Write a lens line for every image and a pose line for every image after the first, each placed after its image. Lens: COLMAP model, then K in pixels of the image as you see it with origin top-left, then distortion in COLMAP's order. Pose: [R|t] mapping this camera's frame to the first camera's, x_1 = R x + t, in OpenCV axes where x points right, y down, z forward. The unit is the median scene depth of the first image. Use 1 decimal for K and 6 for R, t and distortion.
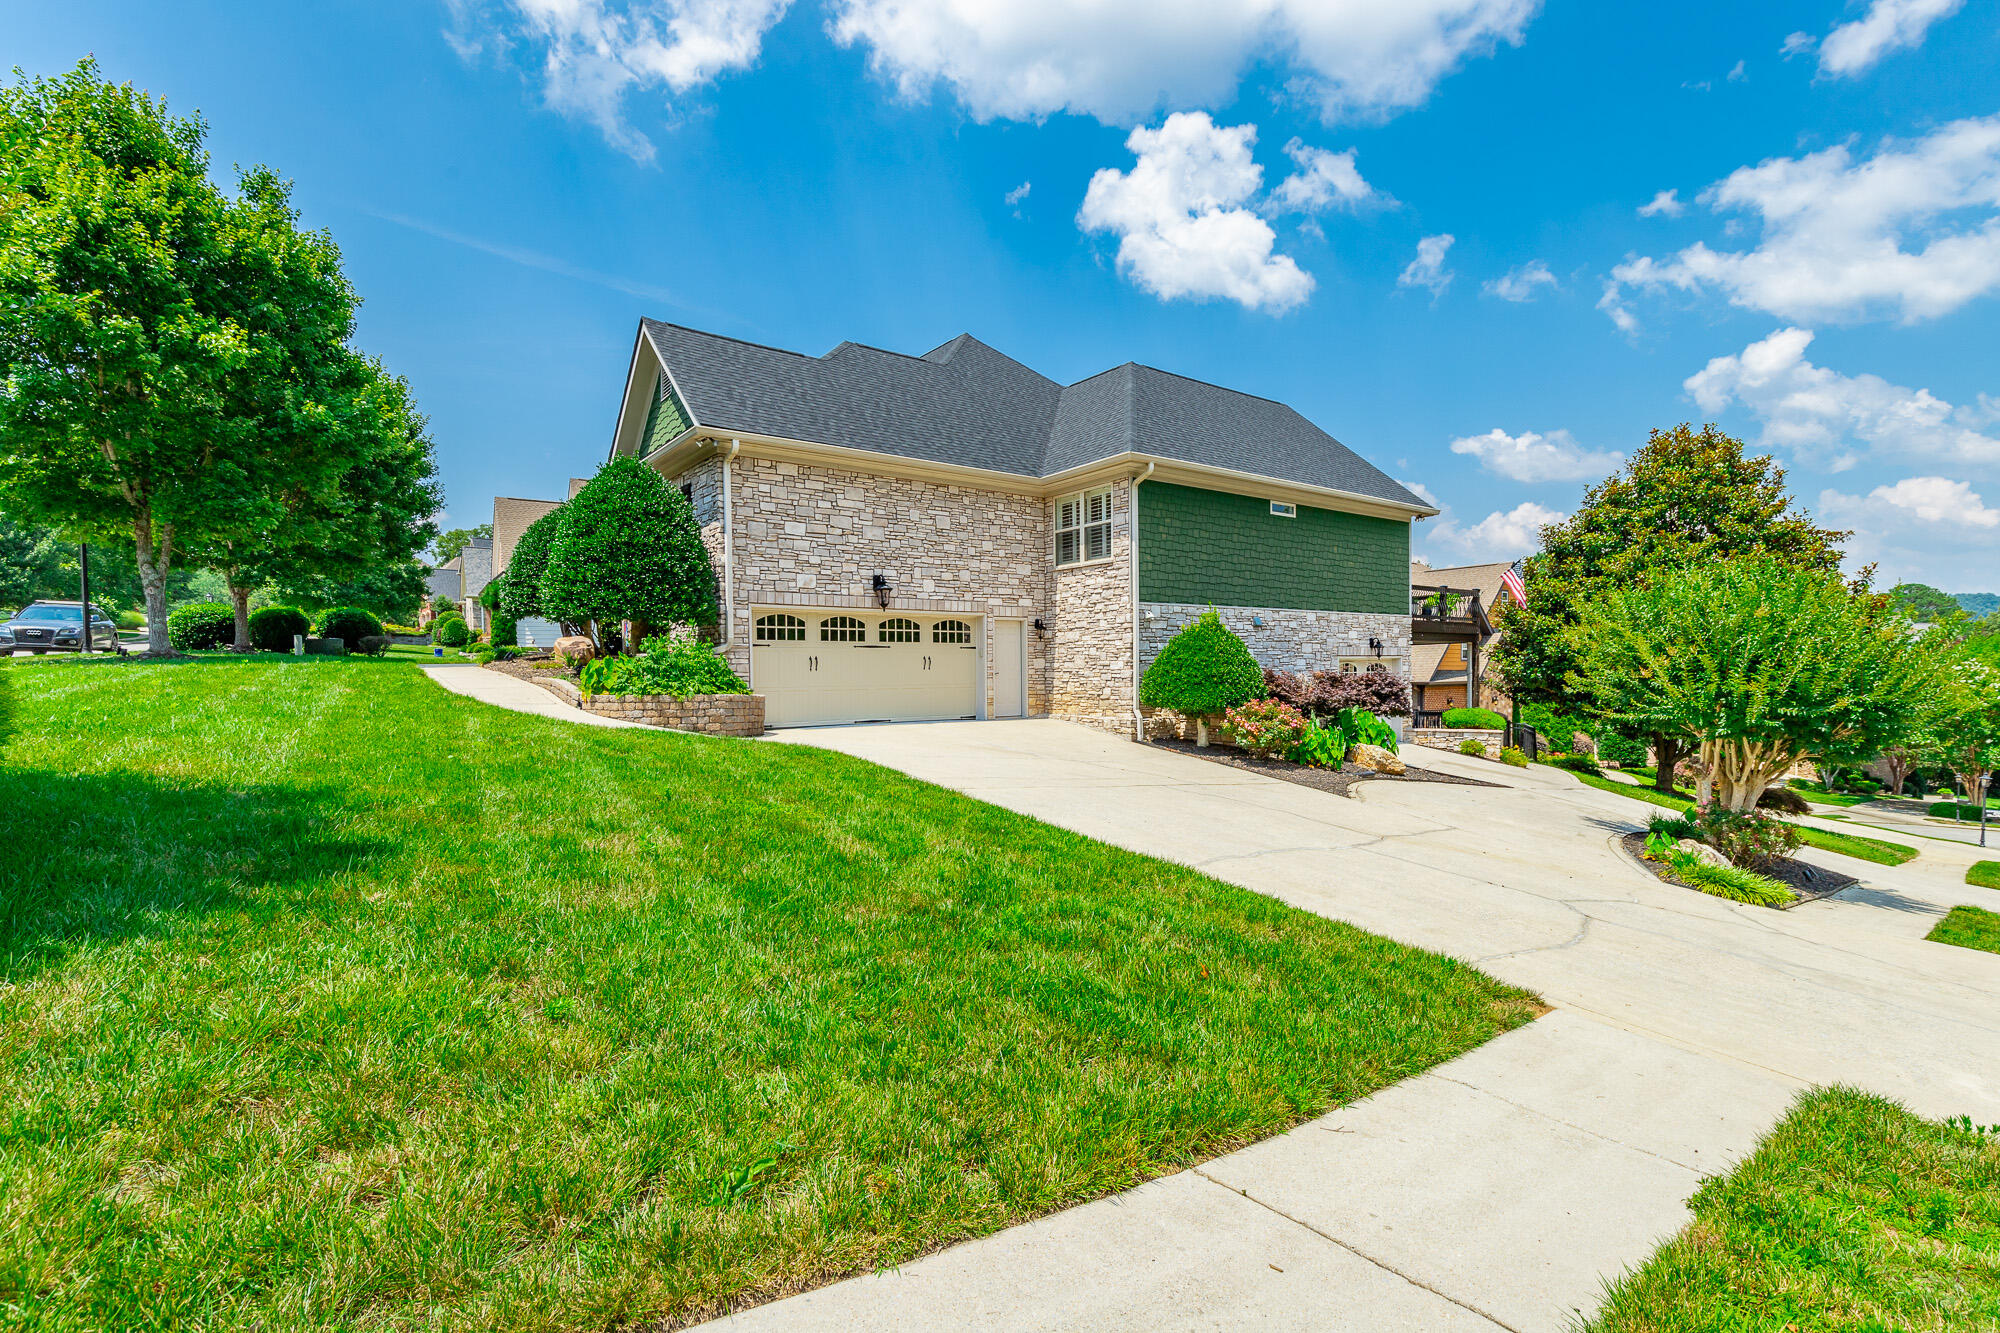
lens RADIAL K [[917.4, 0, 1003.0], [0, 917.4, 684.8], [0, 0, 1]] dist [0.002252, 0.000148]
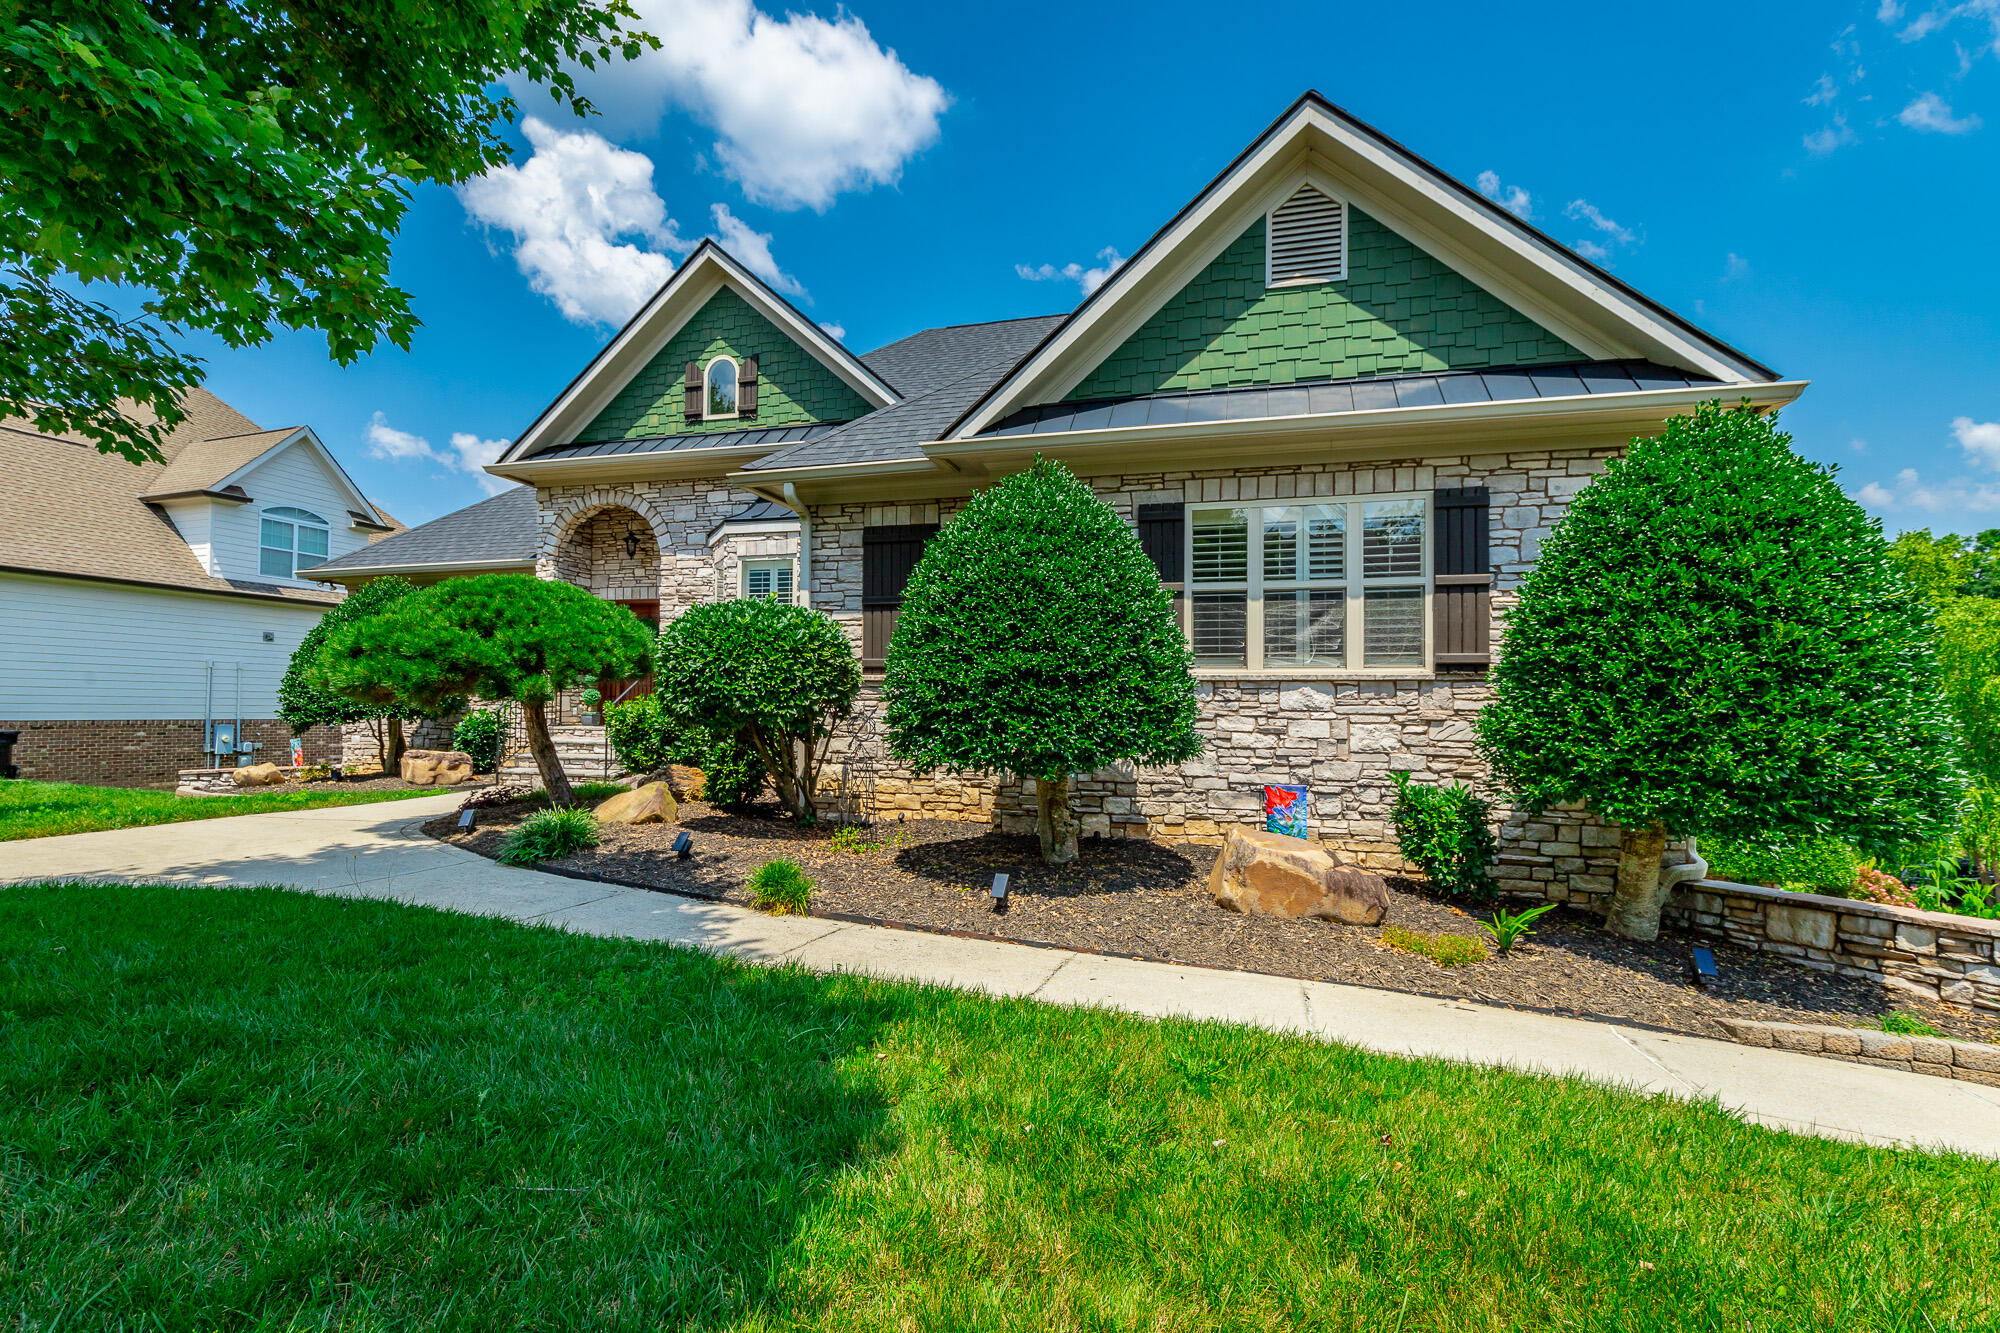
lens RADIAL K [[917.4, 0, 1003.0], [0, 917.4, 684.8], [0, 0, 1]] dist [0.002252, 0.000148]
pose [[0.793940, 0.035966, 0.606931, -0.699044], [-0.007177, 0.998734, -0.049796, -0.083879], [-0.607953, 0.035179, 0.793193, 0.680744]]
